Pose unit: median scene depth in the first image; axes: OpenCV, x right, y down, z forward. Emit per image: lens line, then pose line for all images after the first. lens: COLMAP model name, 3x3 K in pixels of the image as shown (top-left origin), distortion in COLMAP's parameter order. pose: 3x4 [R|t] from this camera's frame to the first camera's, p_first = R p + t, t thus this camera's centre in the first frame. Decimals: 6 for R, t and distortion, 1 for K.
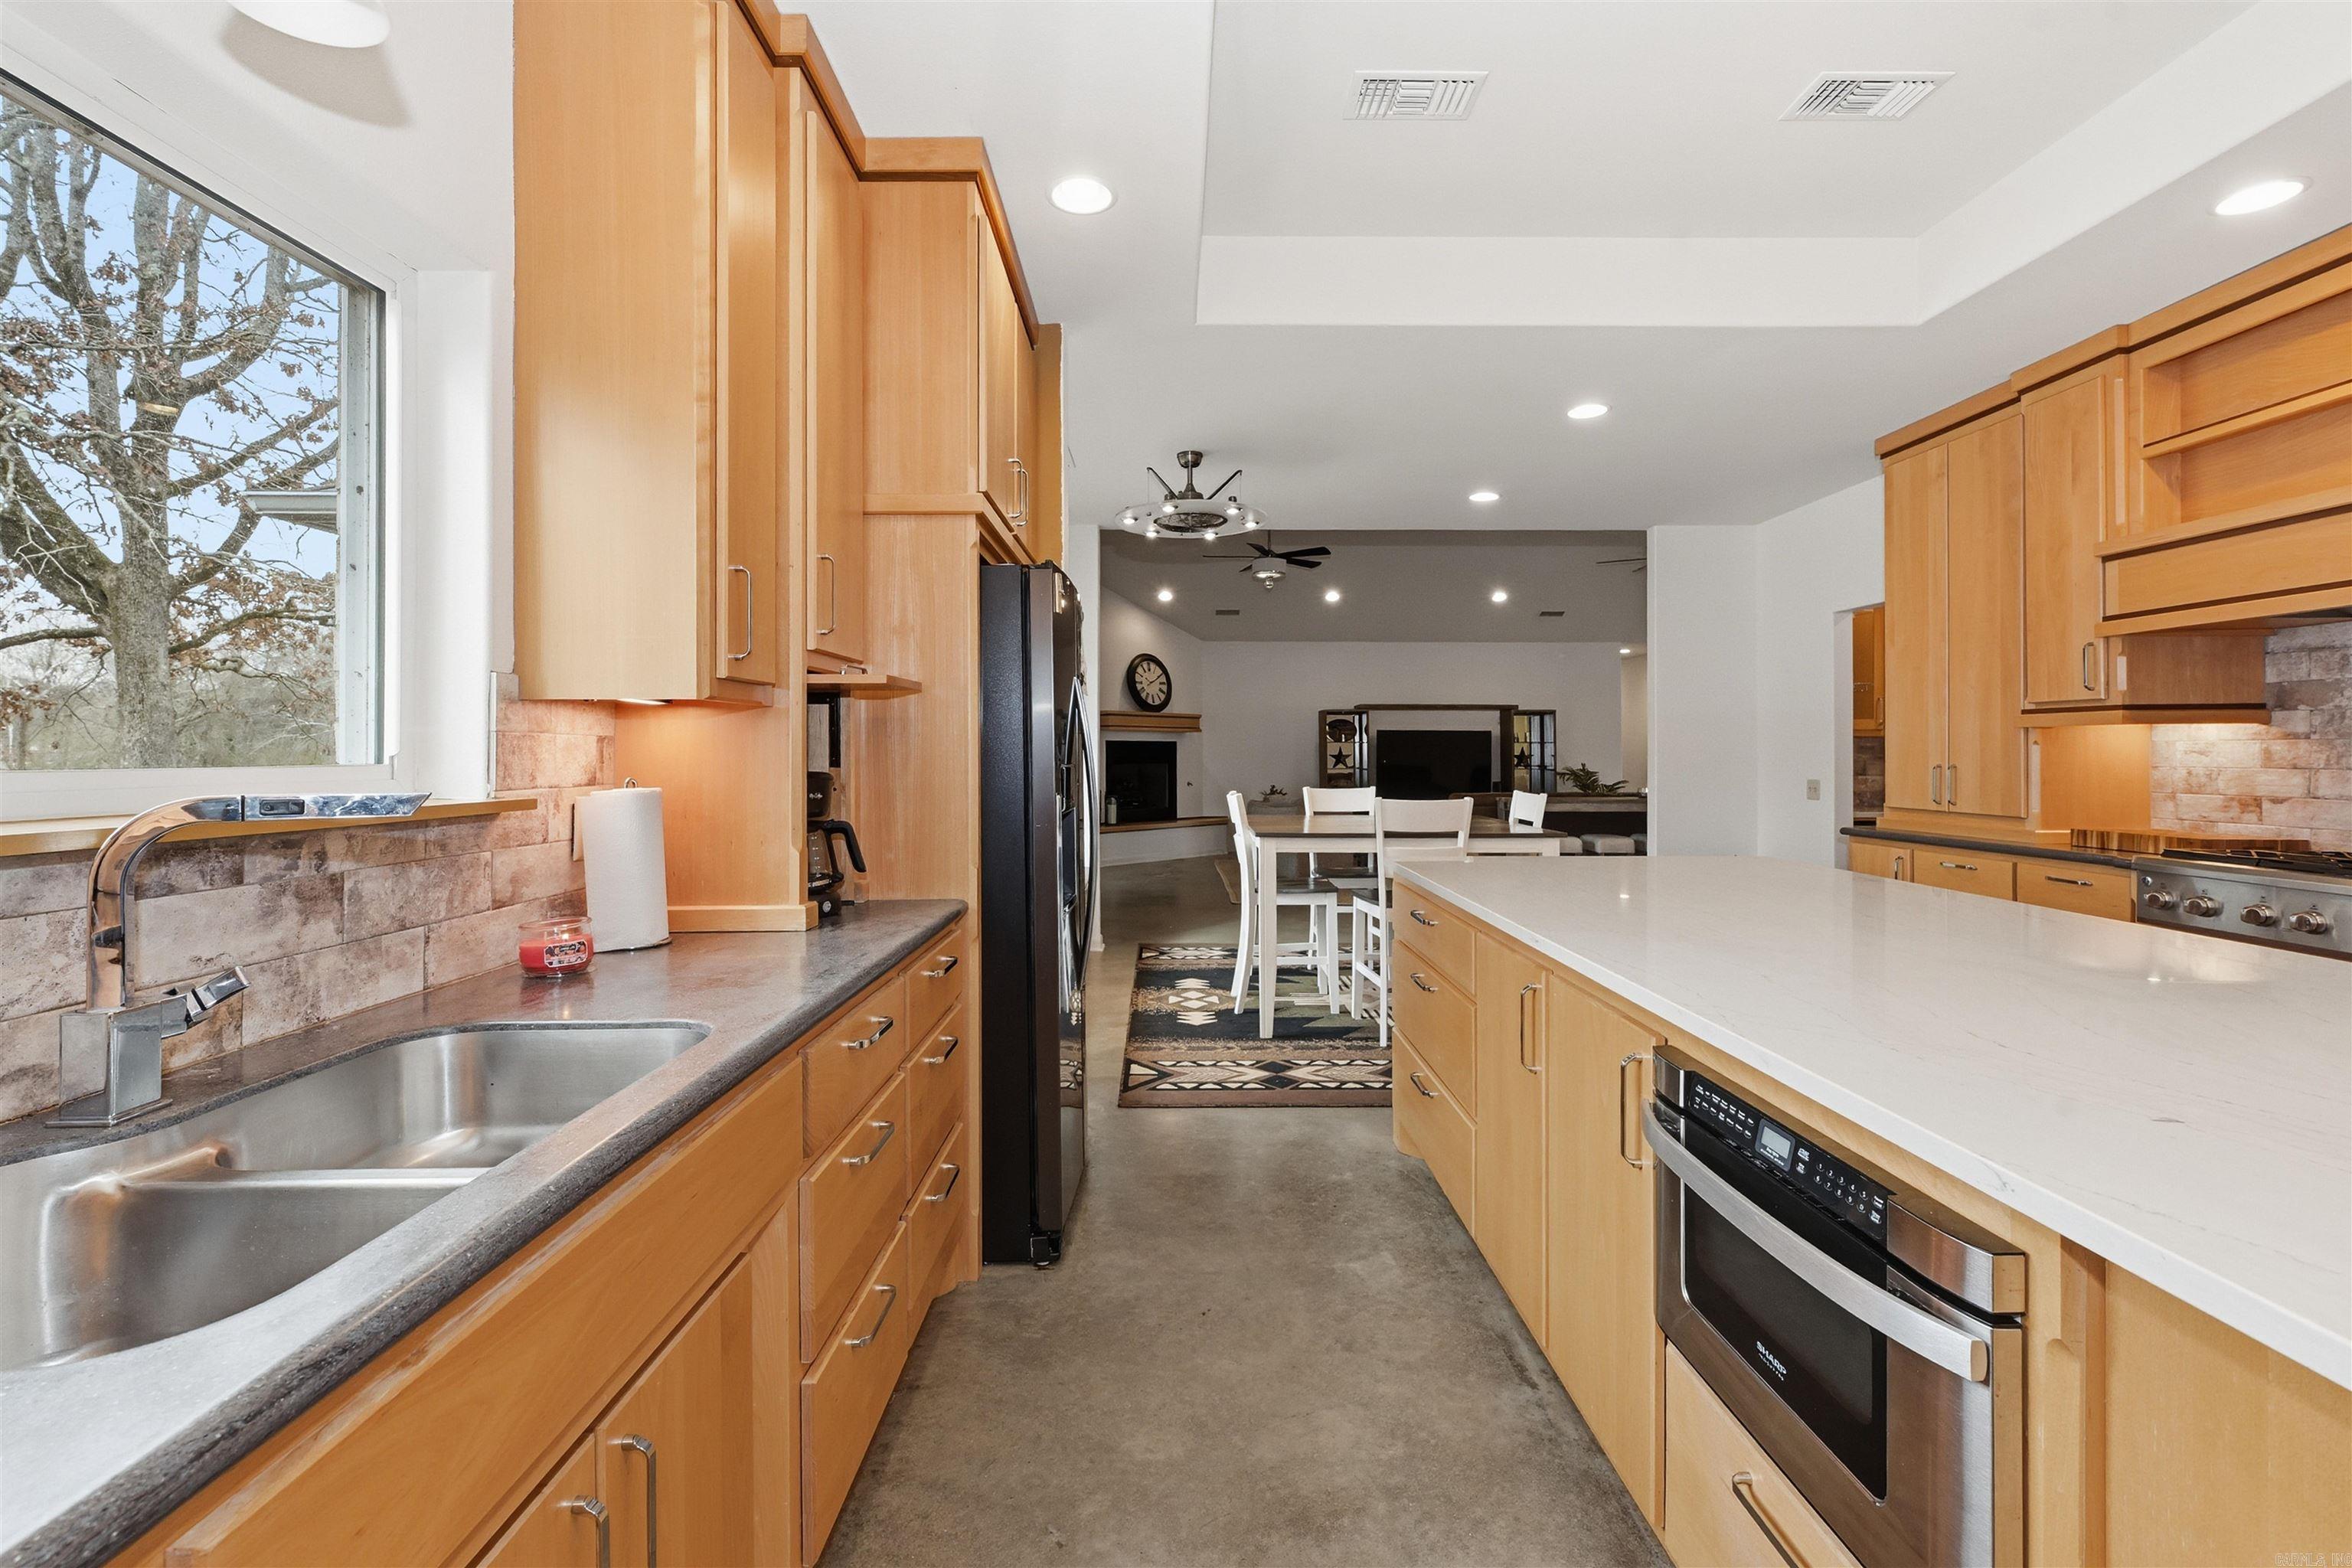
lens RADIAL K [[1012.8, 0, 1170.9], [0, 1012.8, 748.5], [0, 0, 1]] dist [0.000328, -0.000008]
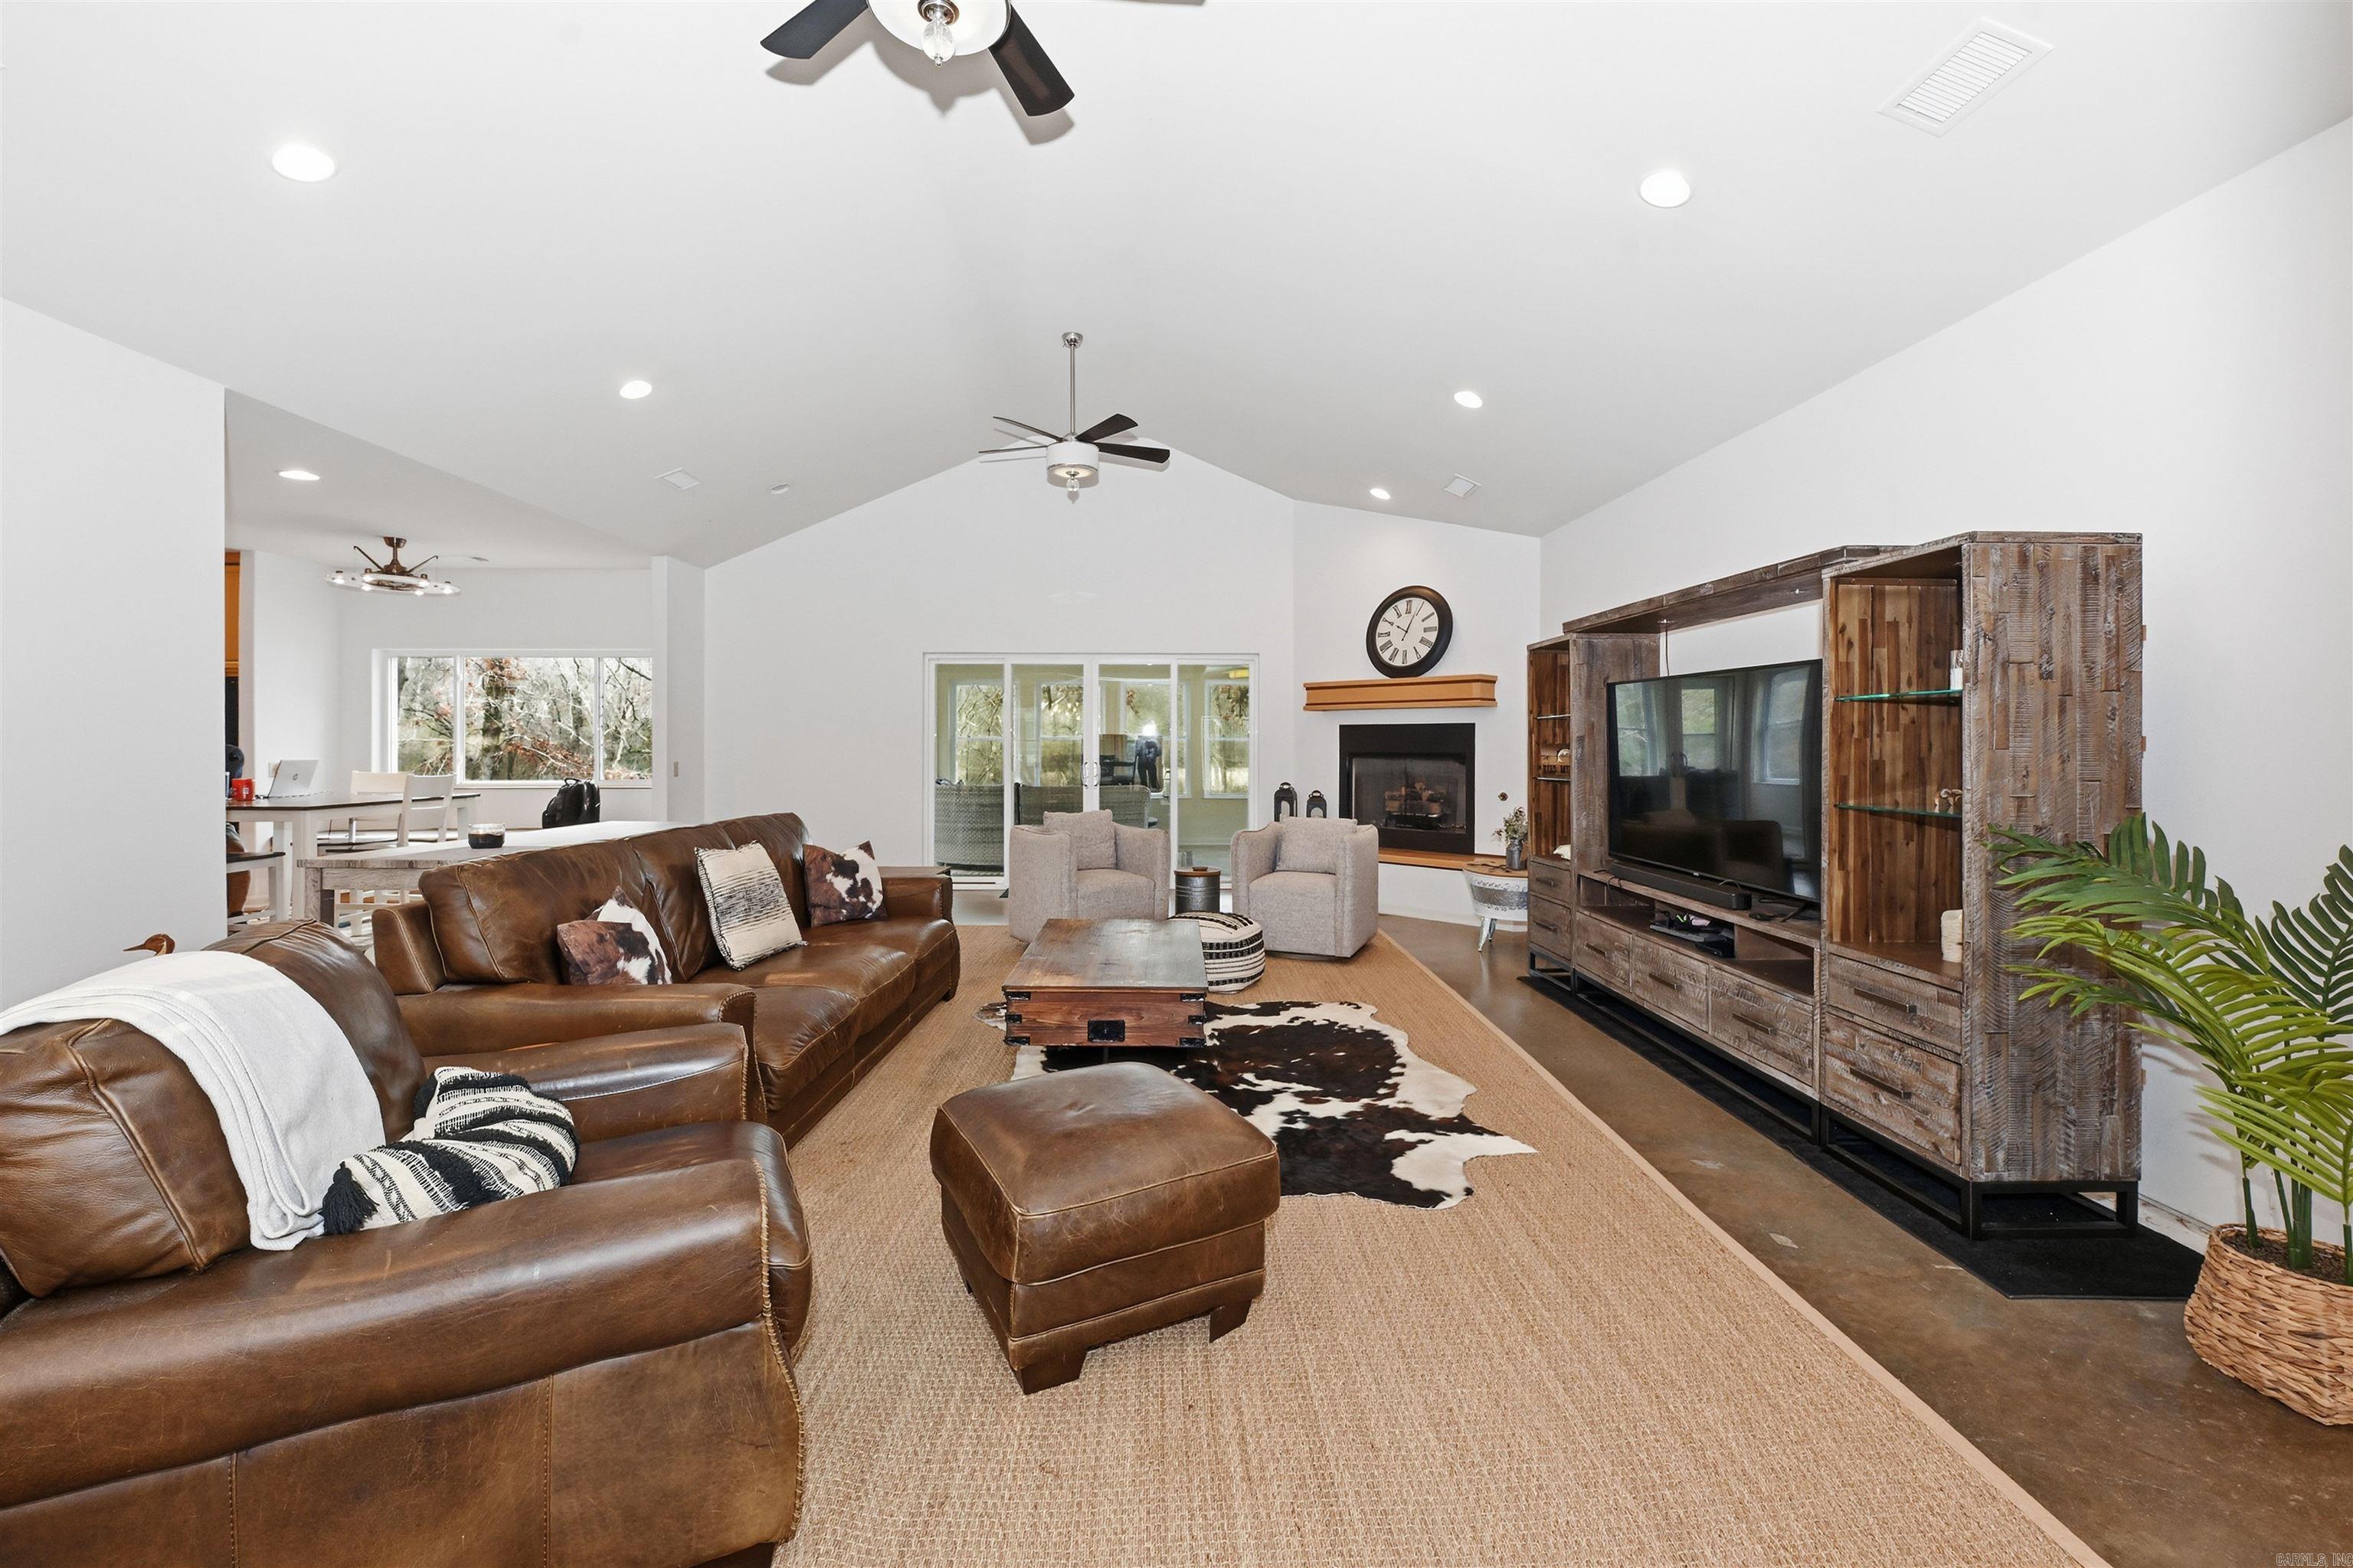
lens RADIAL K [[962.3, 0, 1176.7], [0, 962.3, 741.2], [0, 0, 1]] dist [0.000568, 0.000159]
pose [[0.017975, -0.001034, -0.999838, 1.832373], [0.002144, 0.999997, -0.000996, 0.010799], [0.999836, -0.002126, 0.017977, 2.683177]]
